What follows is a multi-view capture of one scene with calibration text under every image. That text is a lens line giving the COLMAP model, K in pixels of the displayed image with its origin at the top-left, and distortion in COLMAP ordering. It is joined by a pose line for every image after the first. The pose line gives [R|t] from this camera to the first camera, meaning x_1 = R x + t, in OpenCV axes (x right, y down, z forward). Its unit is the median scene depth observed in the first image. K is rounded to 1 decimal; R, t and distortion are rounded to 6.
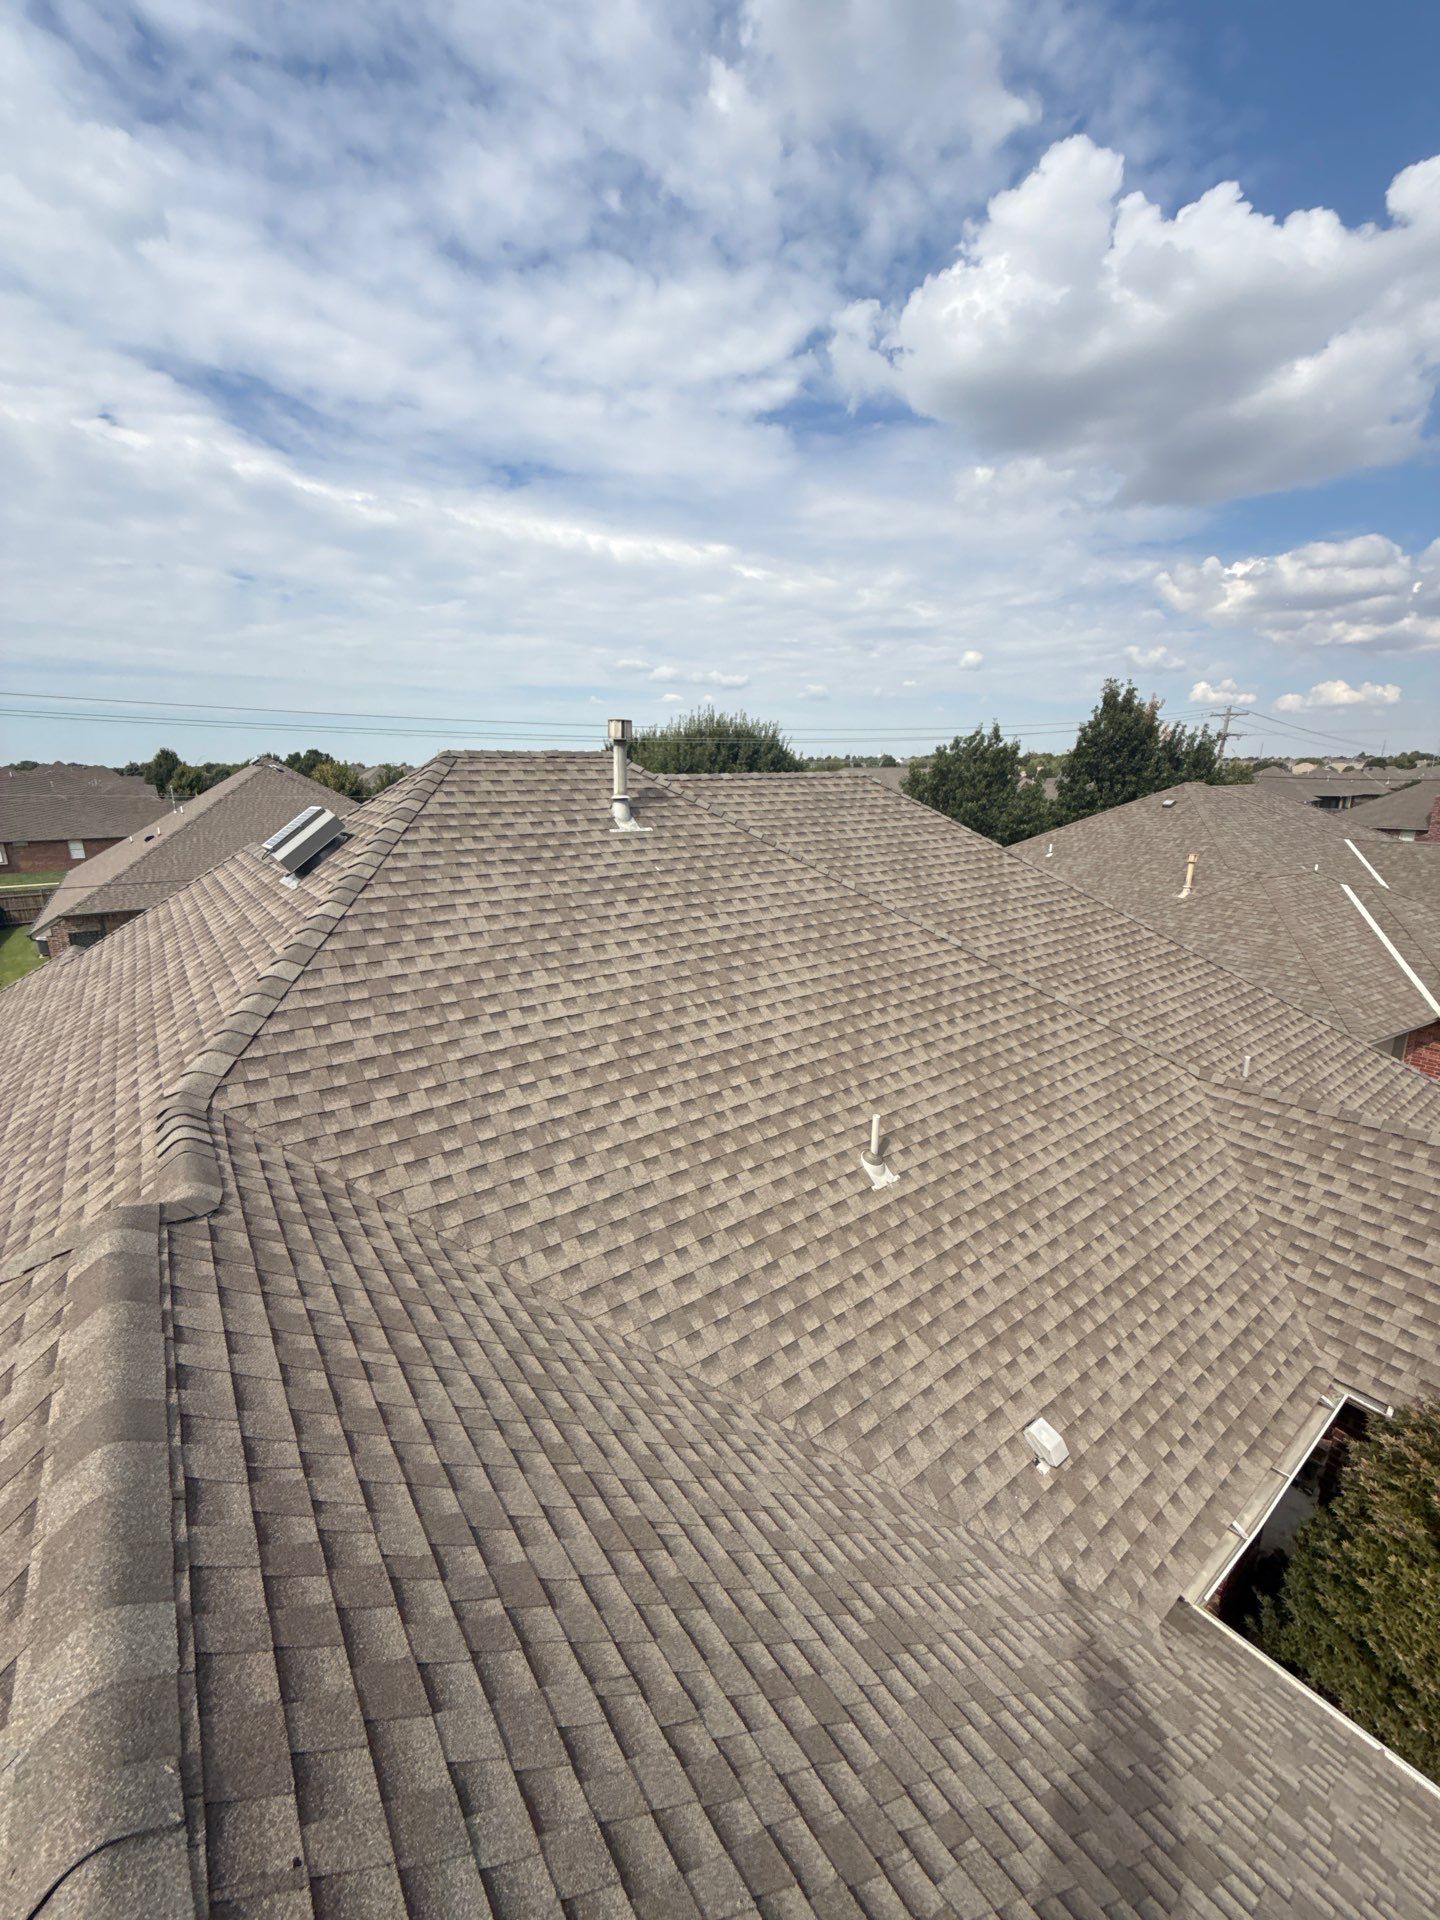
lens RADIAL K [[768.2, 0, 716.0], [0, 768.2, 958.9], [0, 0, 1]] dist [0.000113, 0.000162]
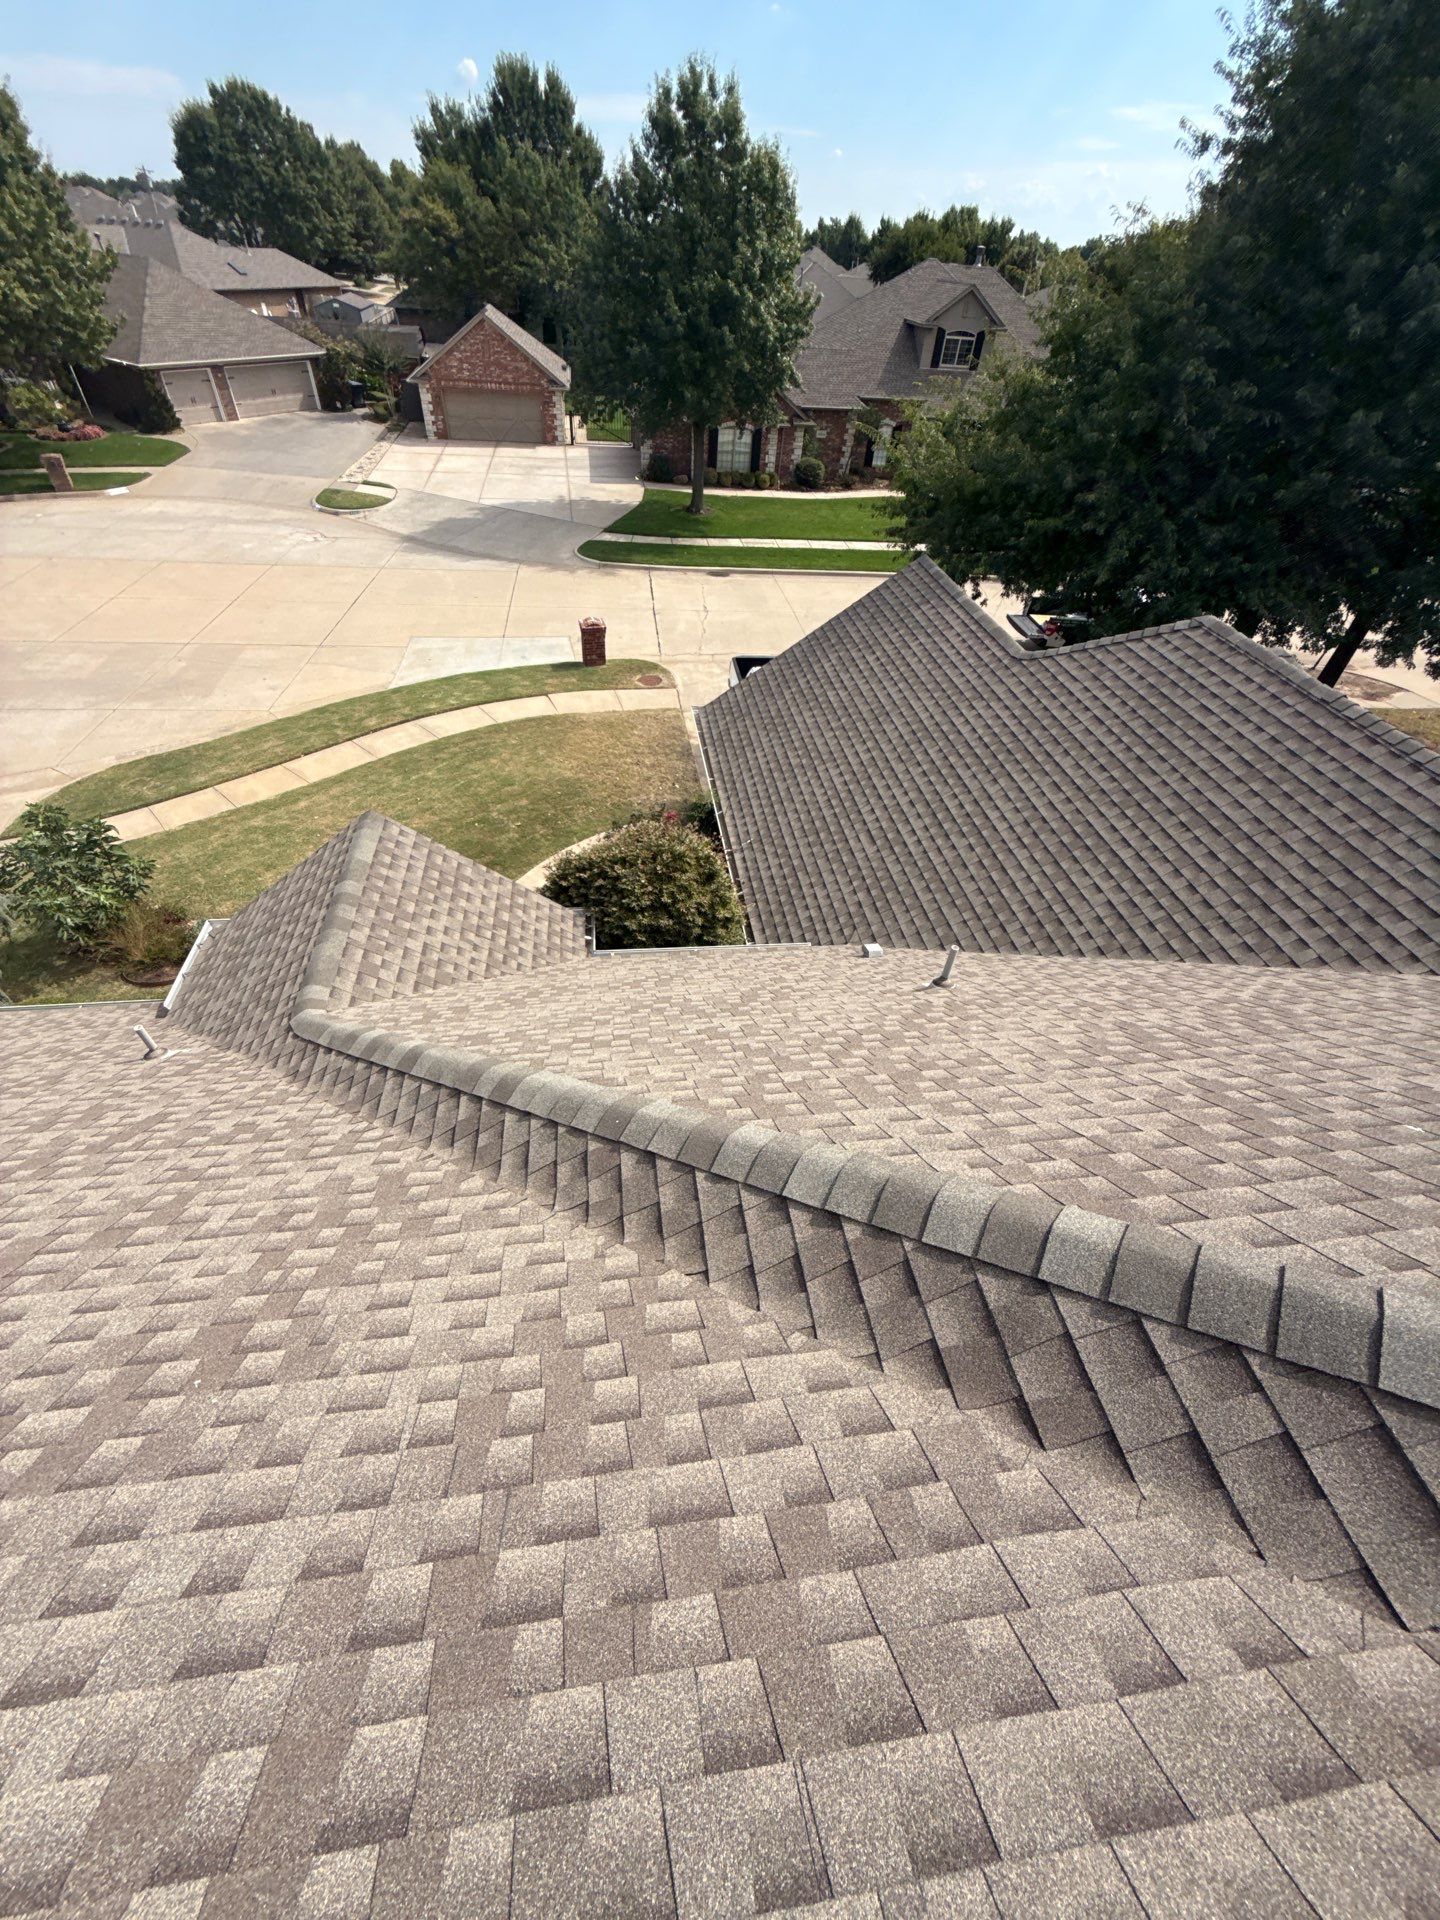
lens RADIAL K [[773.6, 0, 725.7], [0, 773.6, 962.5], [0, 0, 1]] dist [-0.000018, -0.000240]
pose [[-0.878831, -0.364056, 0.308414, 0.153812], [0.059405, 0.557872, 0.827798, -0.606639], [-0.473421, 0.745816, -0.468649, 1.580190]]
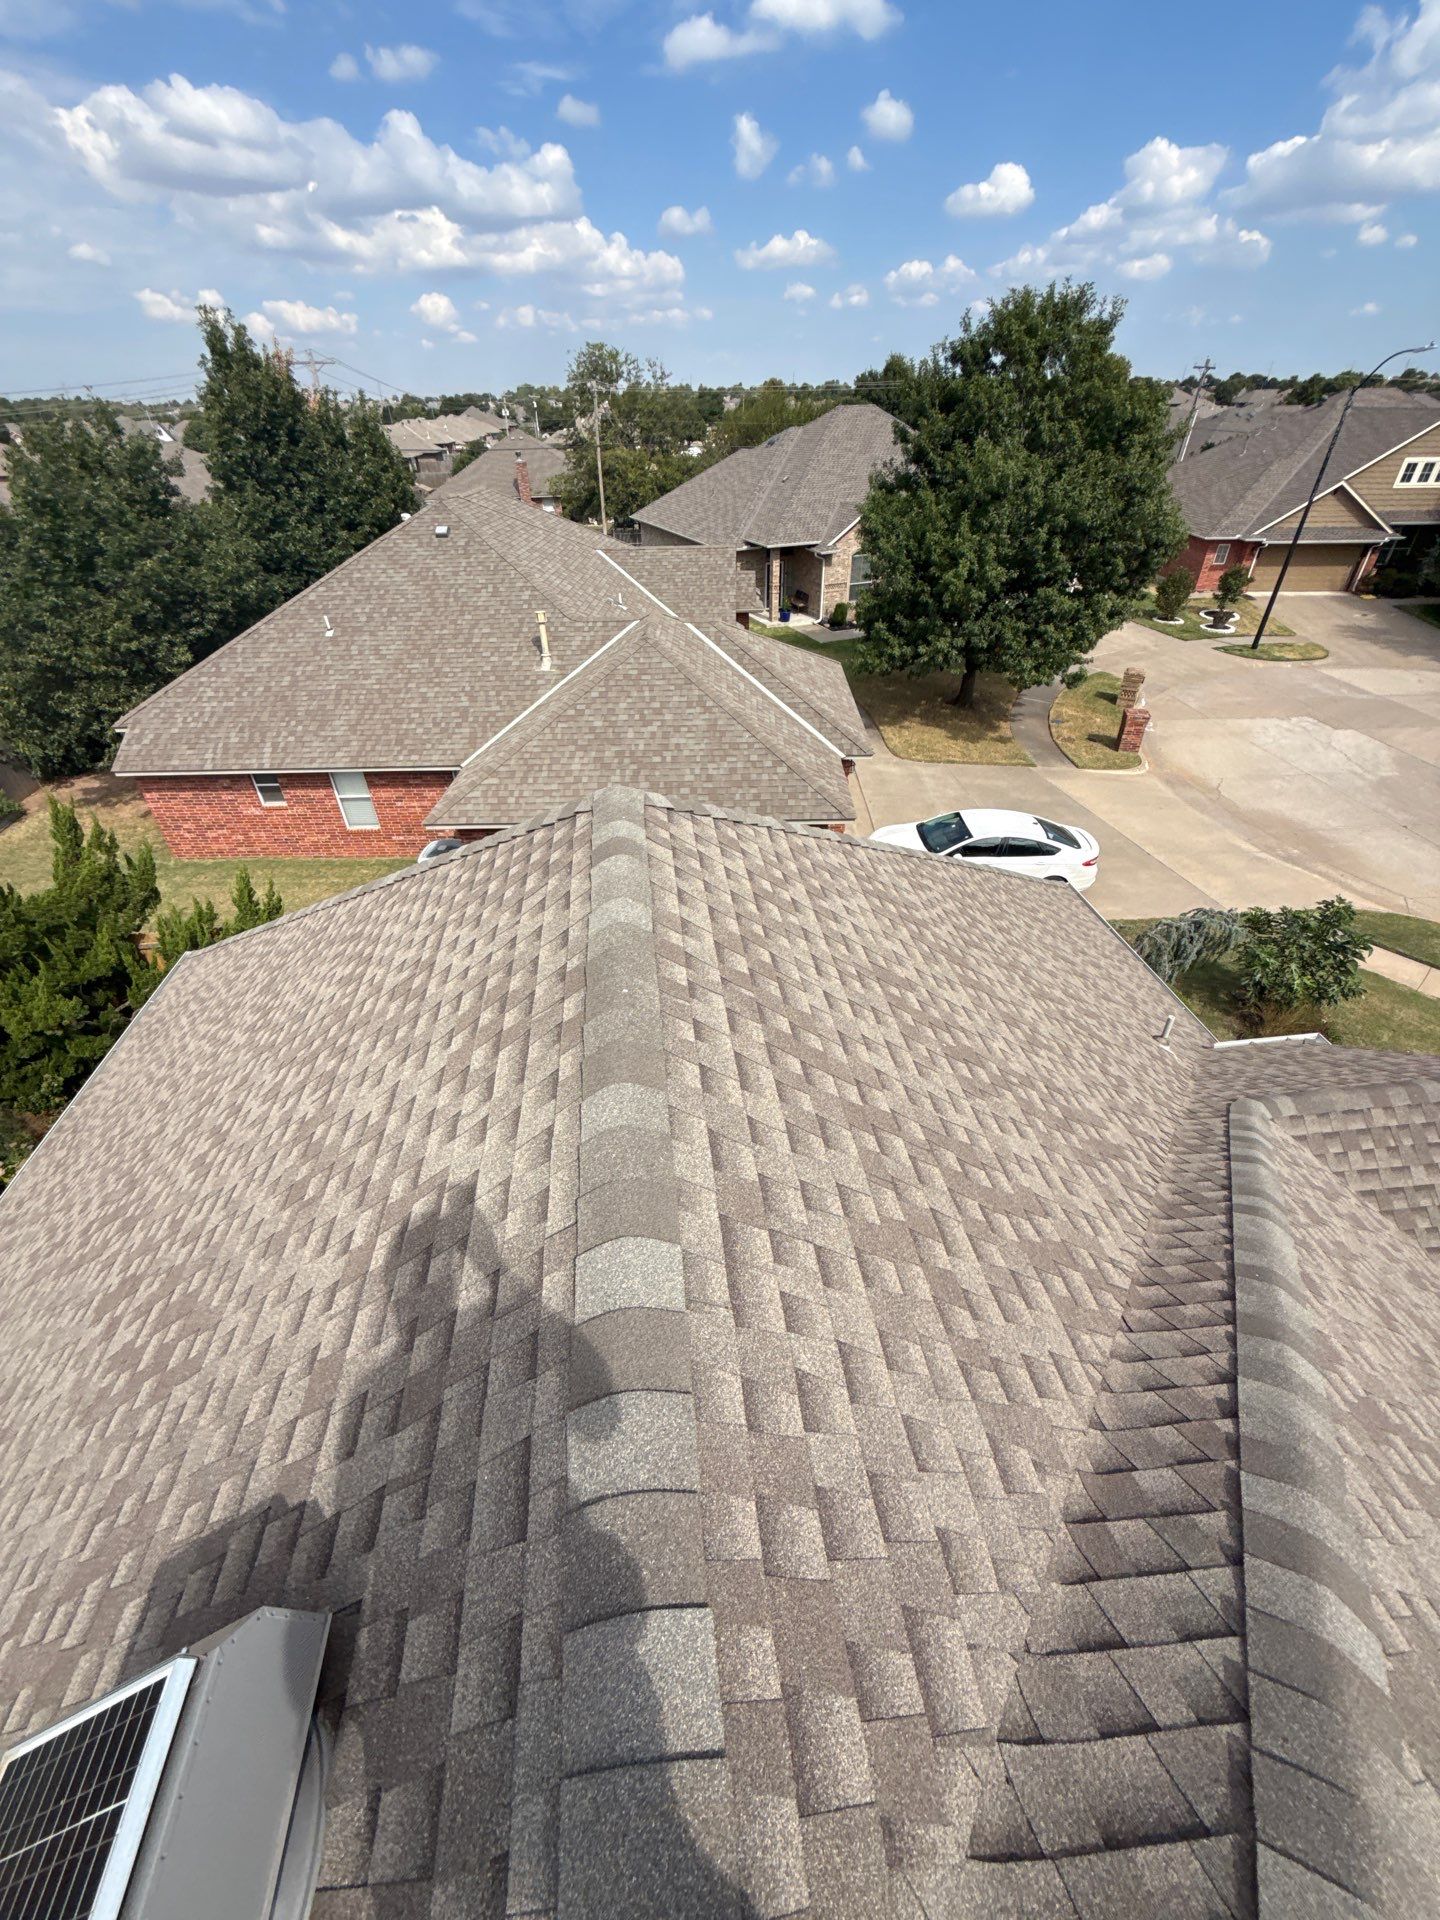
lens RADIAL K [[769.5, 0, 703.4], [0, 769.5, 955.6], [0, 0, 1]] dist [-0.001064, -0.000162]
pose [[0.505095, -0.515727, 0.692030, -0.112645], [0.232920, 0.853532, 0.466082, -0.637879], [-0.831040, -0.074228, 0.551237, 1.486801]]
